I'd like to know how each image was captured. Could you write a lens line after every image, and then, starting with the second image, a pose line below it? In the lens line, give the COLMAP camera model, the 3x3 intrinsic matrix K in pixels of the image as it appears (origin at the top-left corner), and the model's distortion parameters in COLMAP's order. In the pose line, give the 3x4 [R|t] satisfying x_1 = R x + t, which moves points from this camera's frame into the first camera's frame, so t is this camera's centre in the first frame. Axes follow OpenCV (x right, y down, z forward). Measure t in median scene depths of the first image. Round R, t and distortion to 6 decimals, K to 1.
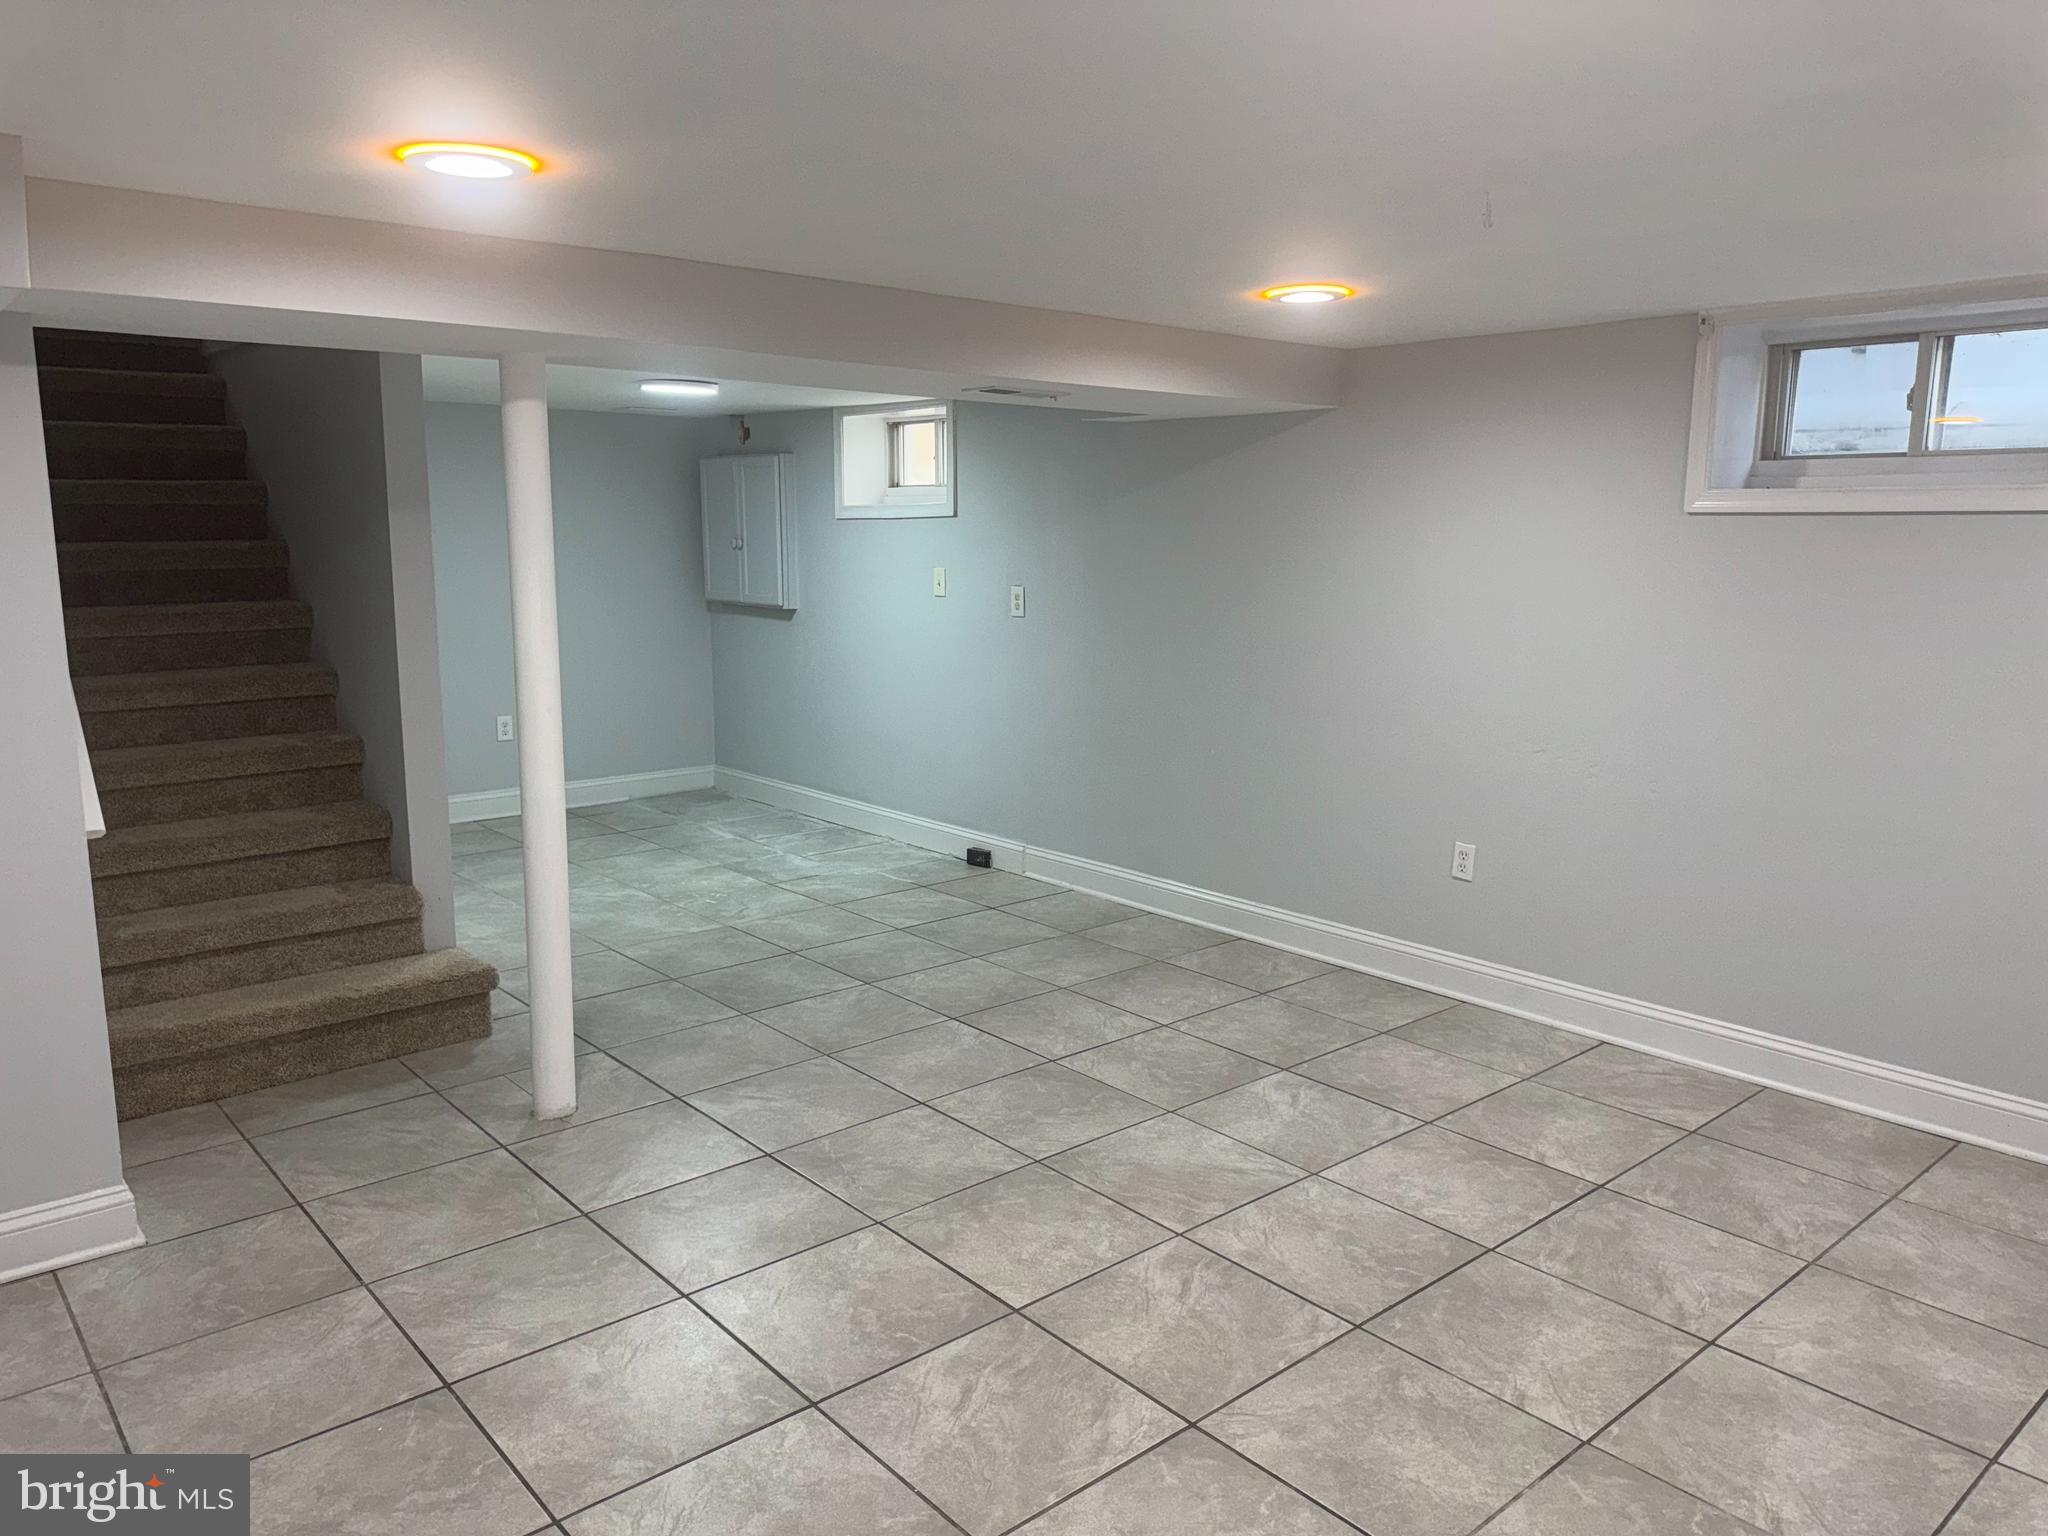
lens RADIAL K [[1446.0, 0, 1024.5], [0, 1446.0, 772.2], [0, 0, 1]] dist [0.006540, -0.026076]
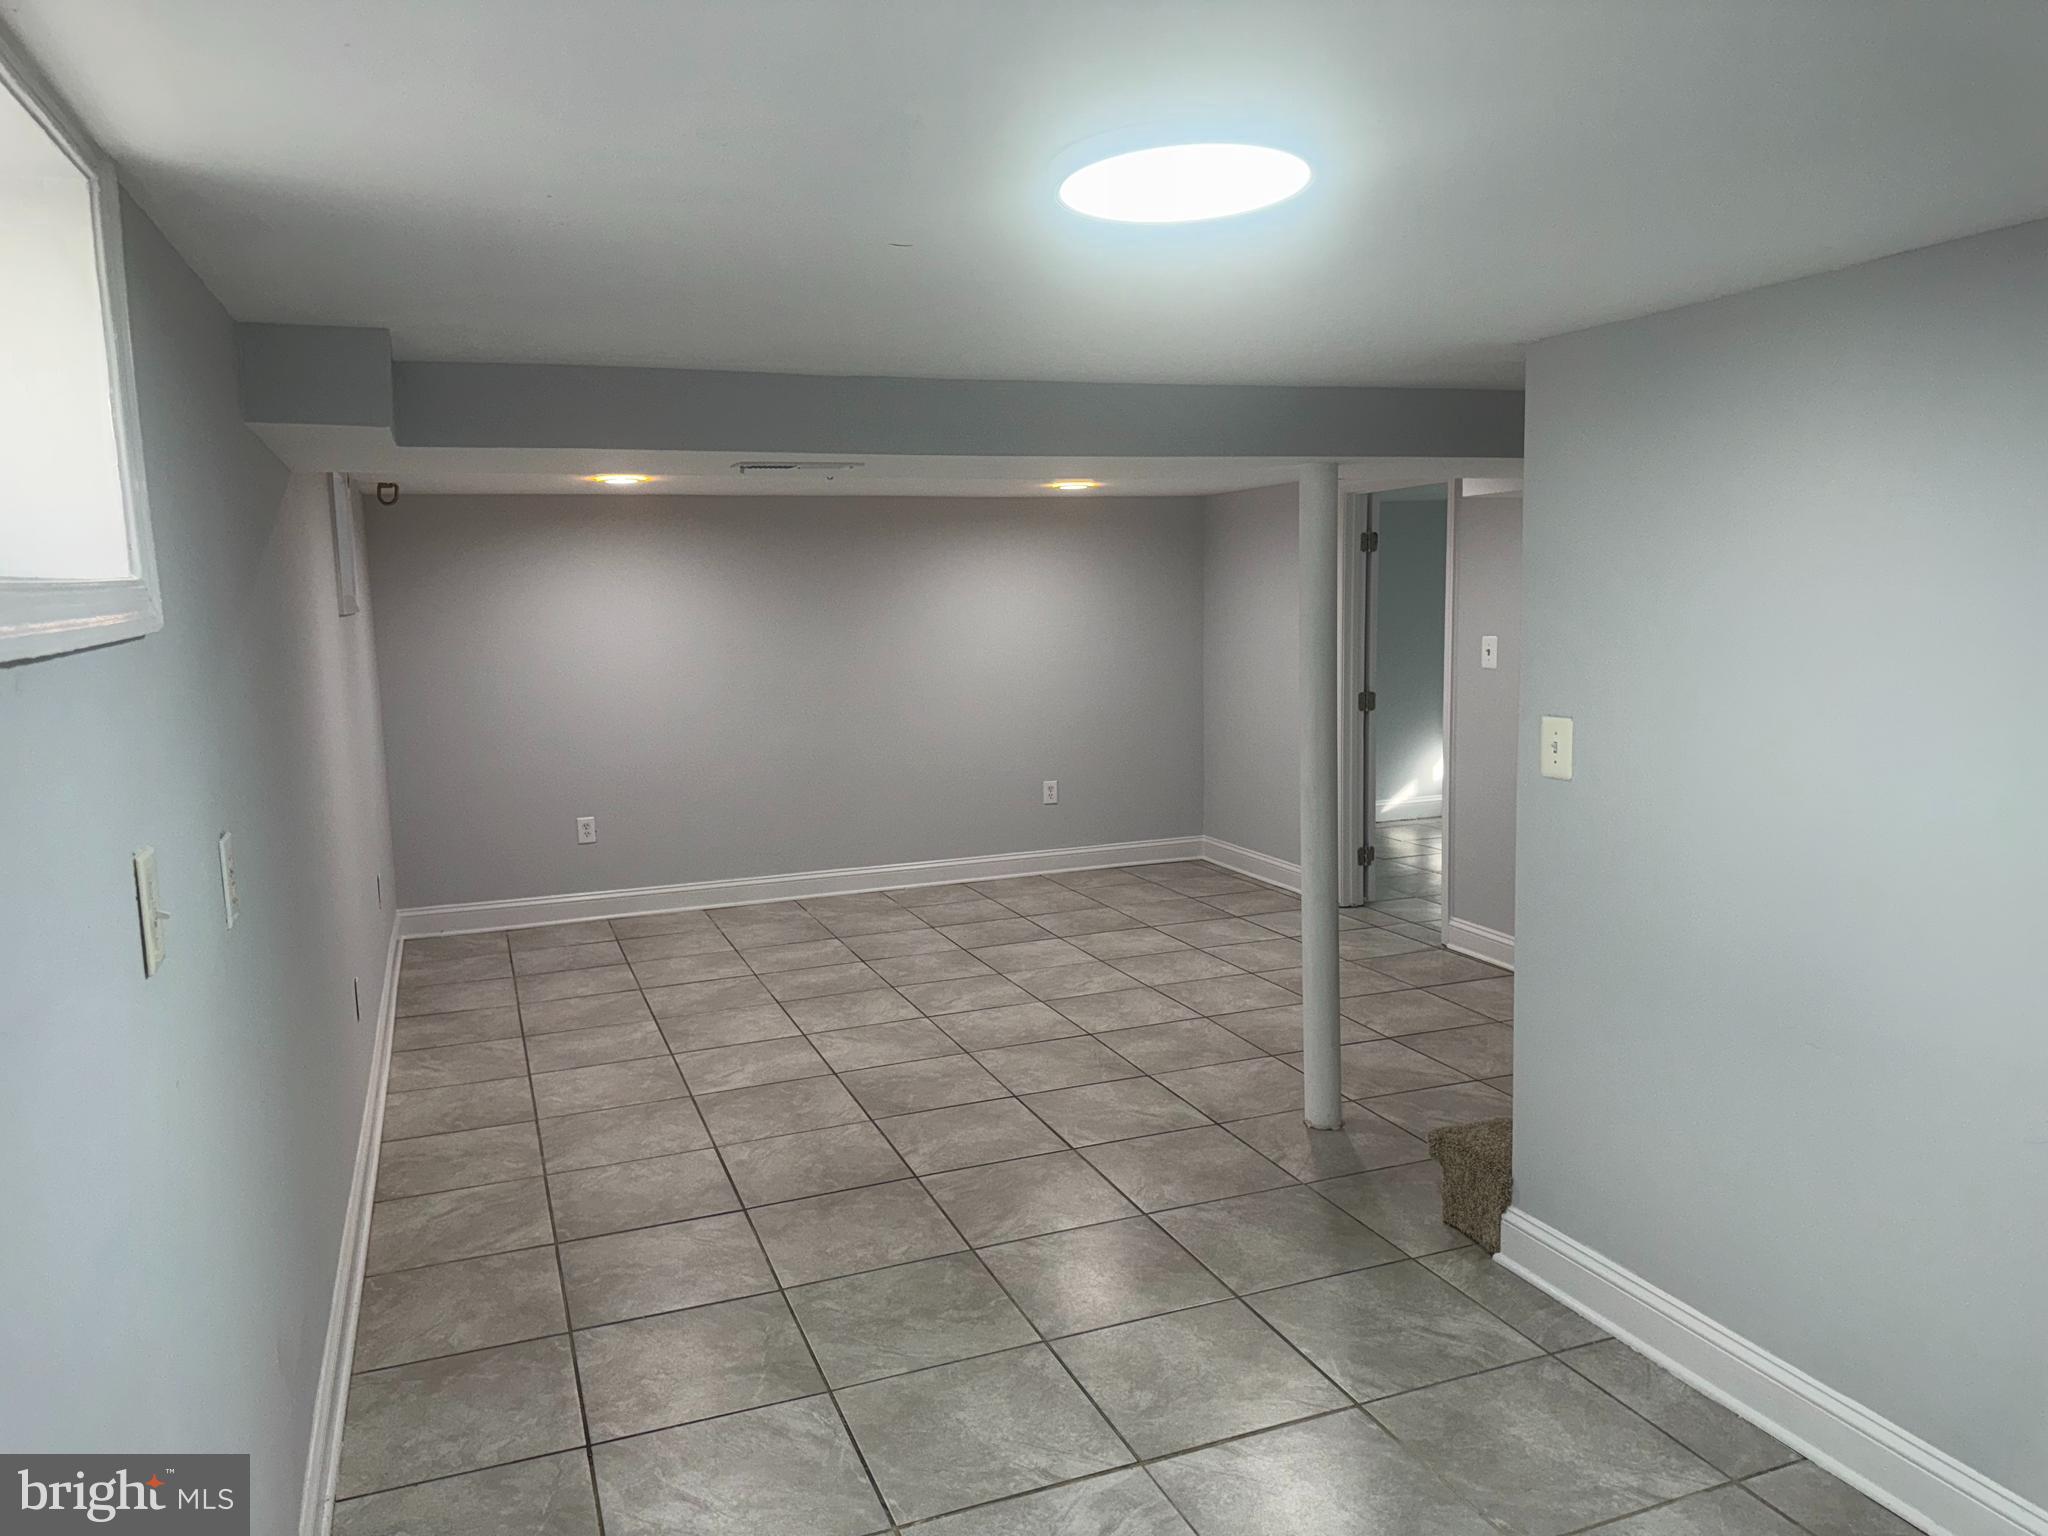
lens RADIAL K [[1446.0, 0, 1024.5], [0, 1446.0, 772.2], [0, 0, 1]] dist [0.006540, -0.026076]
pose [[-0.944230, -0.023502, 0.328448, -0.480340], [0.073680, 0.957081, 0.280299, -0.372881], [-0.320939, 0.288866, -0.901973, 2.069167]]
